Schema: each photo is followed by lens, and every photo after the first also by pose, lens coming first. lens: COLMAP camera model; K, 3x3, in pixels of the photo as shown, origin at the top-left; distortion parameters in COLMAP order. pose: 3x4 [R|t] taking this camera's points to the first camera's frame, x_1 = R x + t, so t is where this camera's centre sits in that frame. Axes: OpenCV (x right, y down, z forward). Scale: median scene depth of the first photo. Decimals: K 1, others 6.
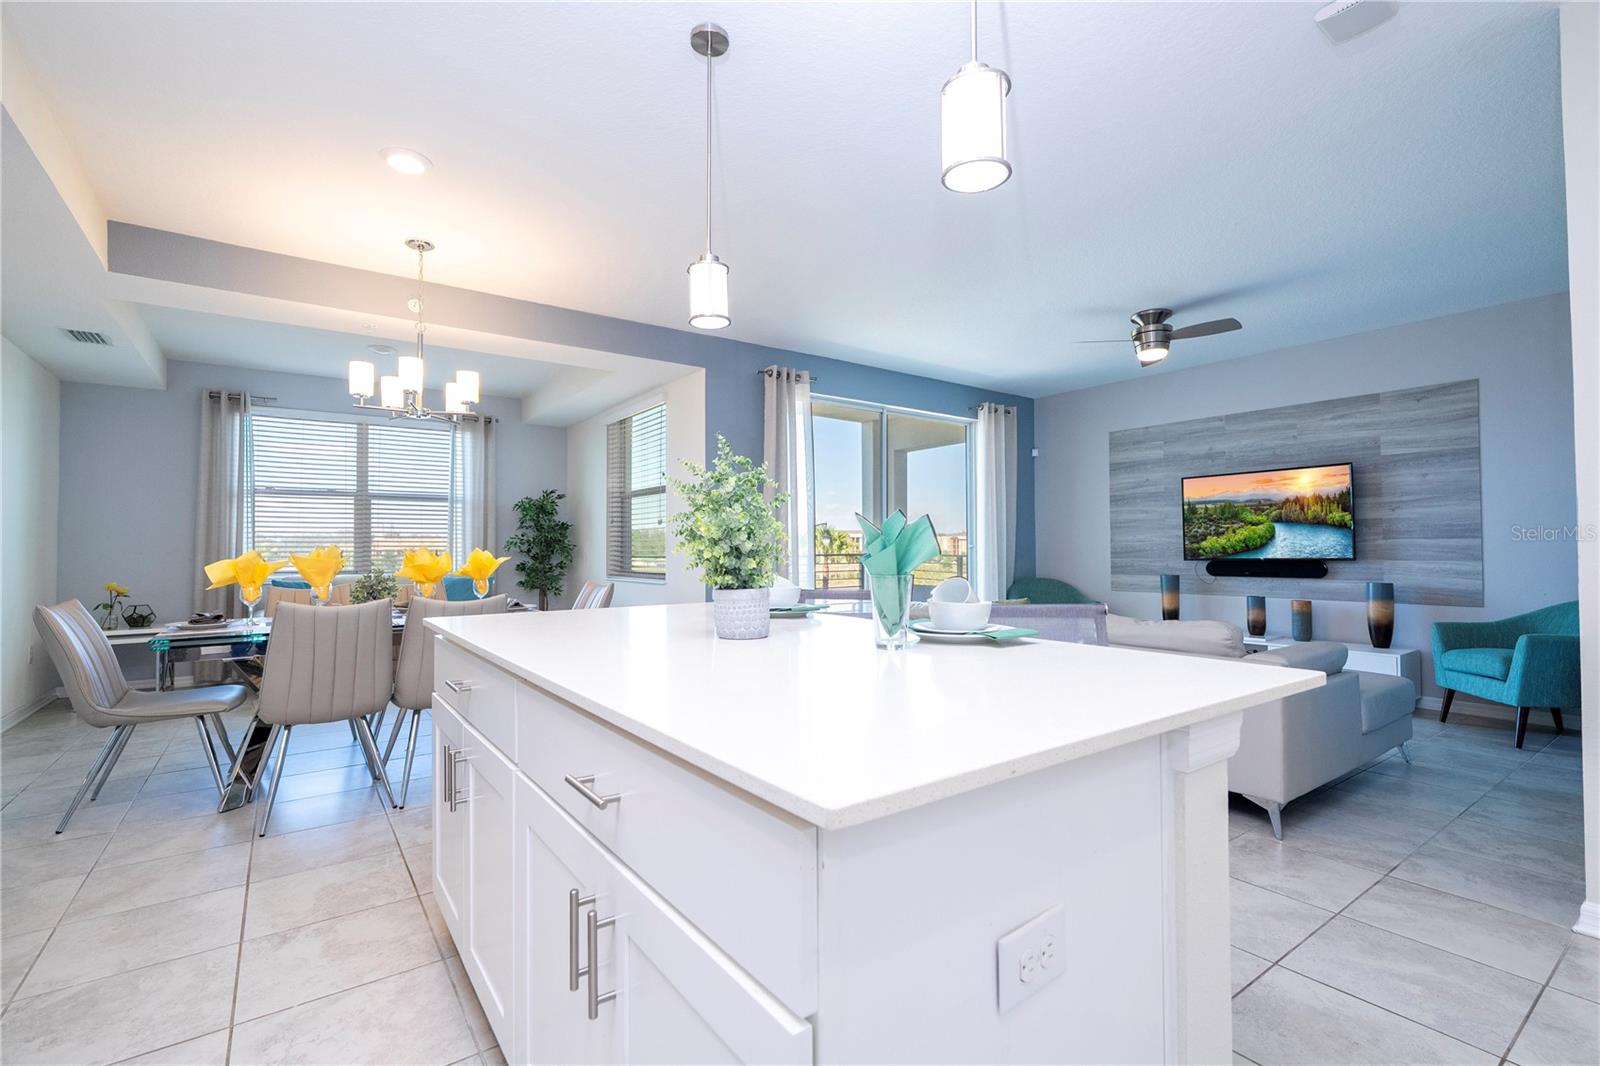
lens RADIAL K [[727.5, 0, 812.9], [0, 727.5, 530.1], [0, 0, 1]] dist [-0.005655, 0.003279]
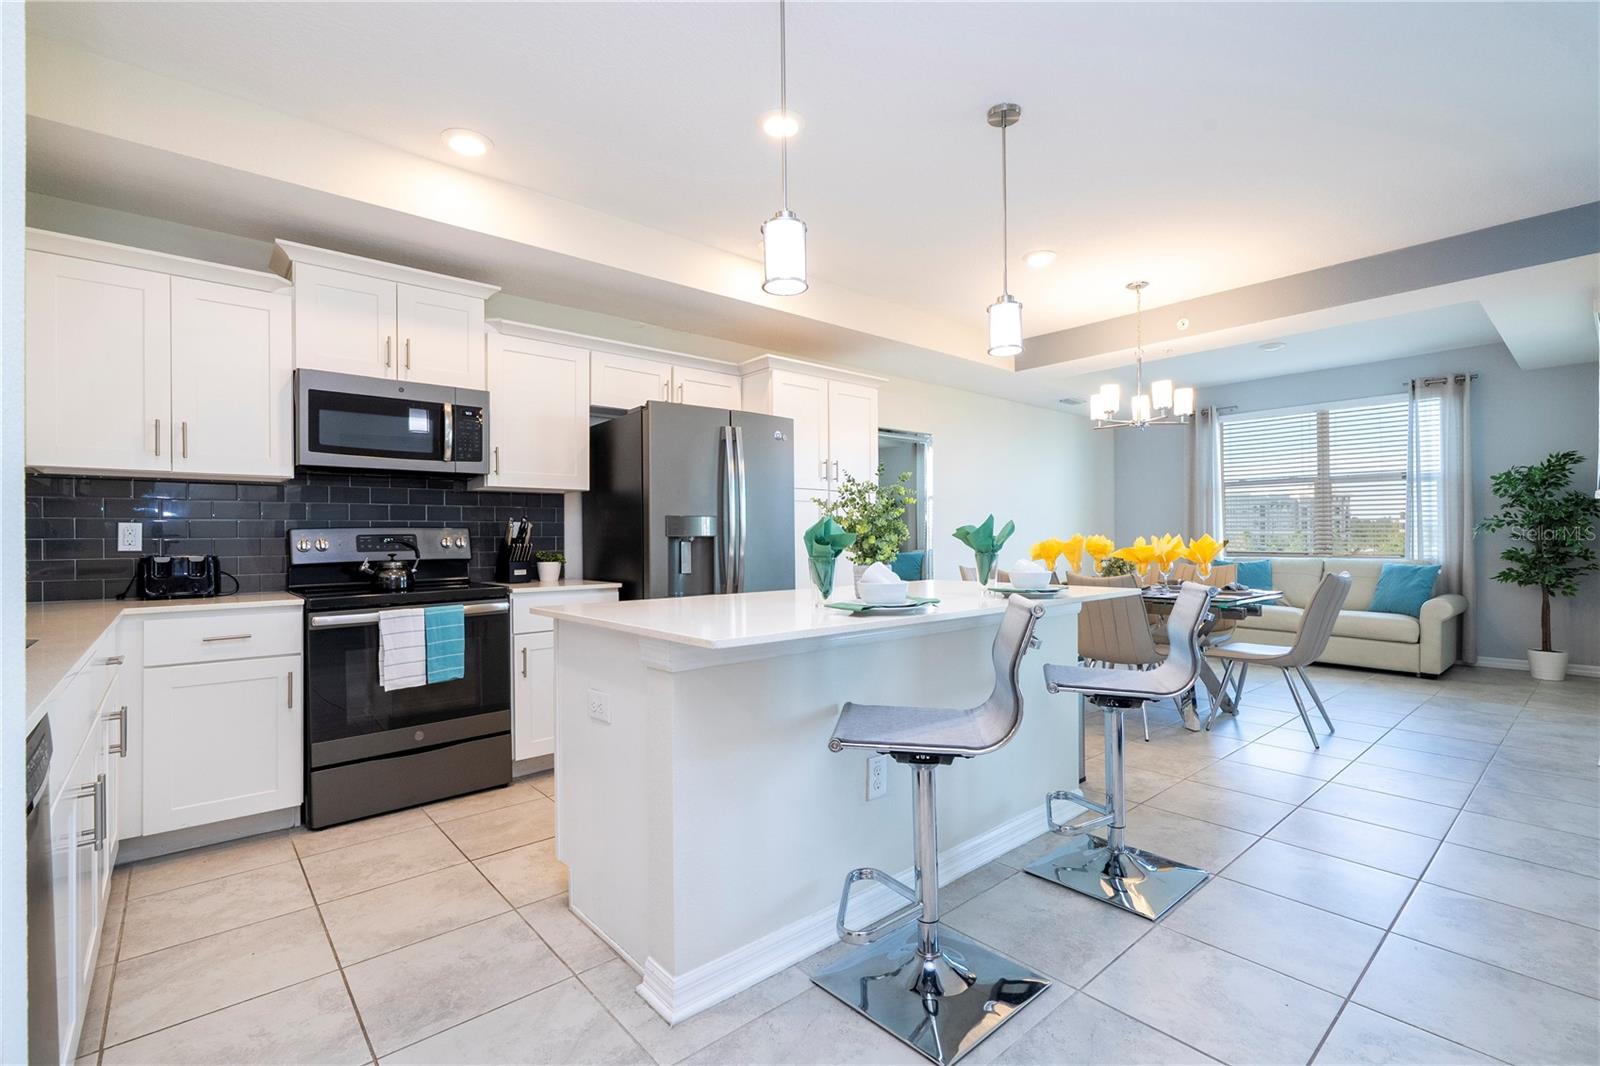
lens RADIAL K [[727.5, 0, 811.9], [0, 727.5, 533.6], [0, 0, 1]] dist [-0.005655, 0.003279]
pose [[0.088580, -0.005145, -0.996056, 0.404643], [0.036226, 0.999342, -0.001940, 0.001840], [0.995410, -0.035911, 0.088708, 0.223876]]
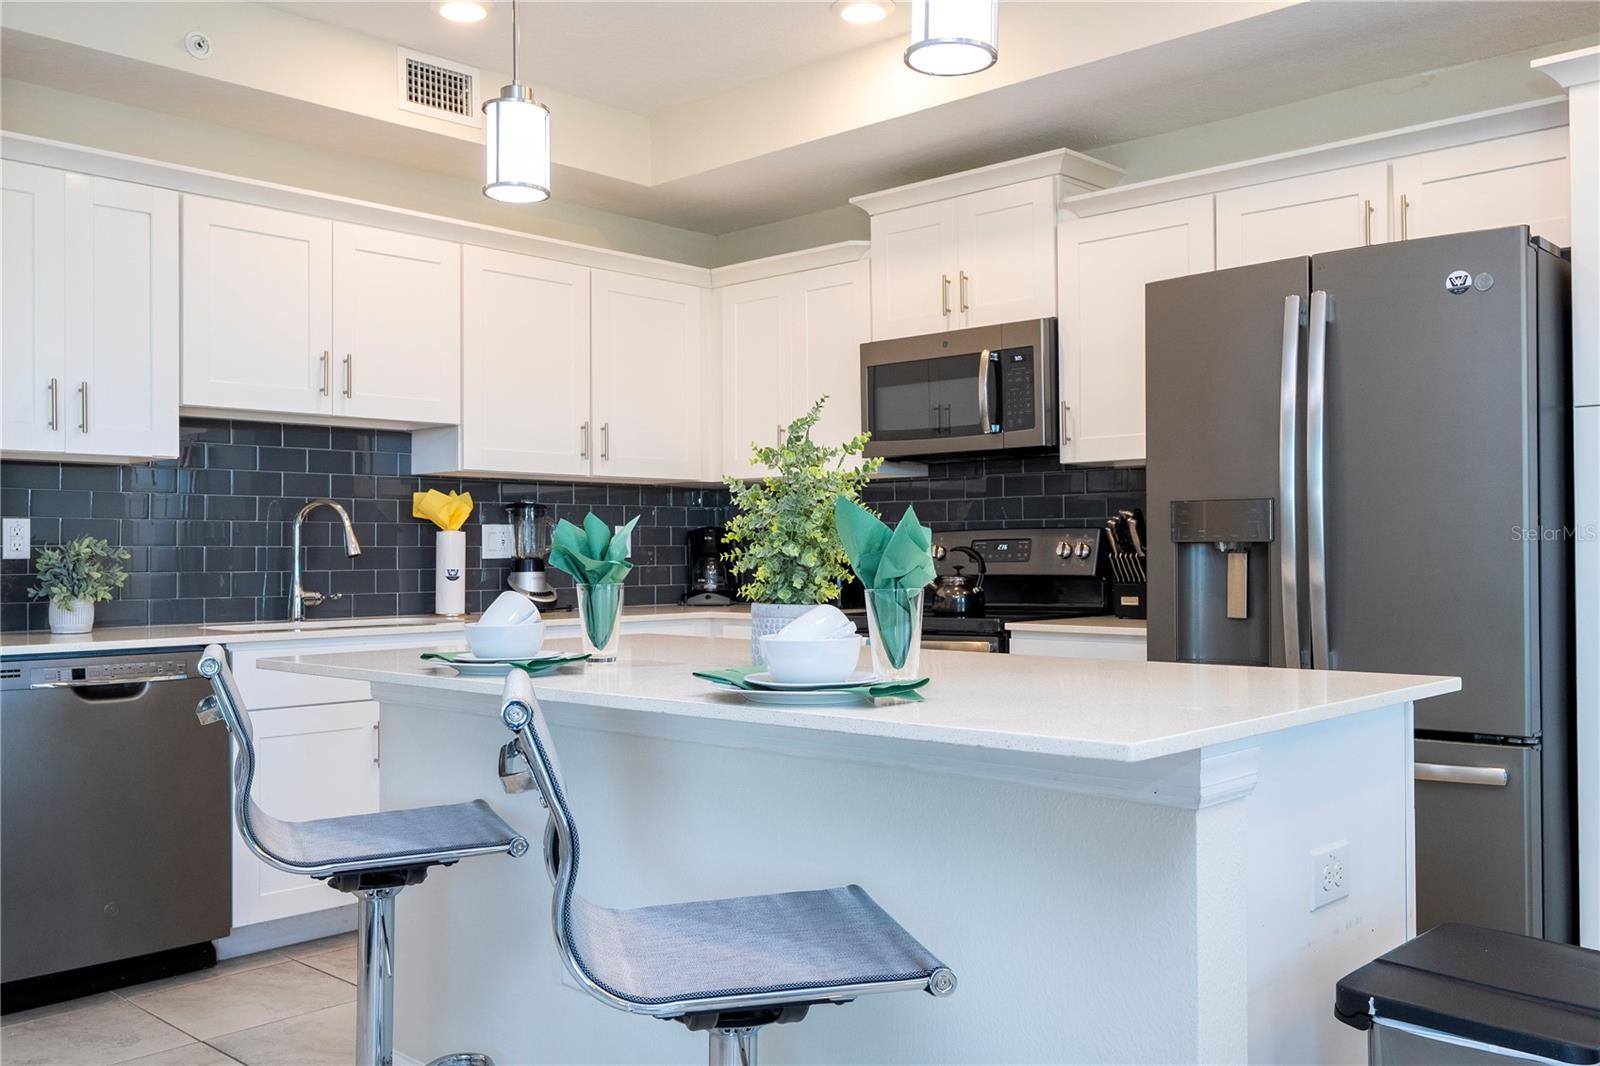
lens RADIAL K [[1395.9, 0, 815.6], [0, 1395.9, 541.8], [0, 0, 1]] dist [0.004422, 0.002143]
pose [[-0.982743, 0.006837, -0.184851, 0.043839], [0.013325, 0.999337, -0.033879, 0.016790], [0.184496, -0.035758, -0.982182, 0.719478]]
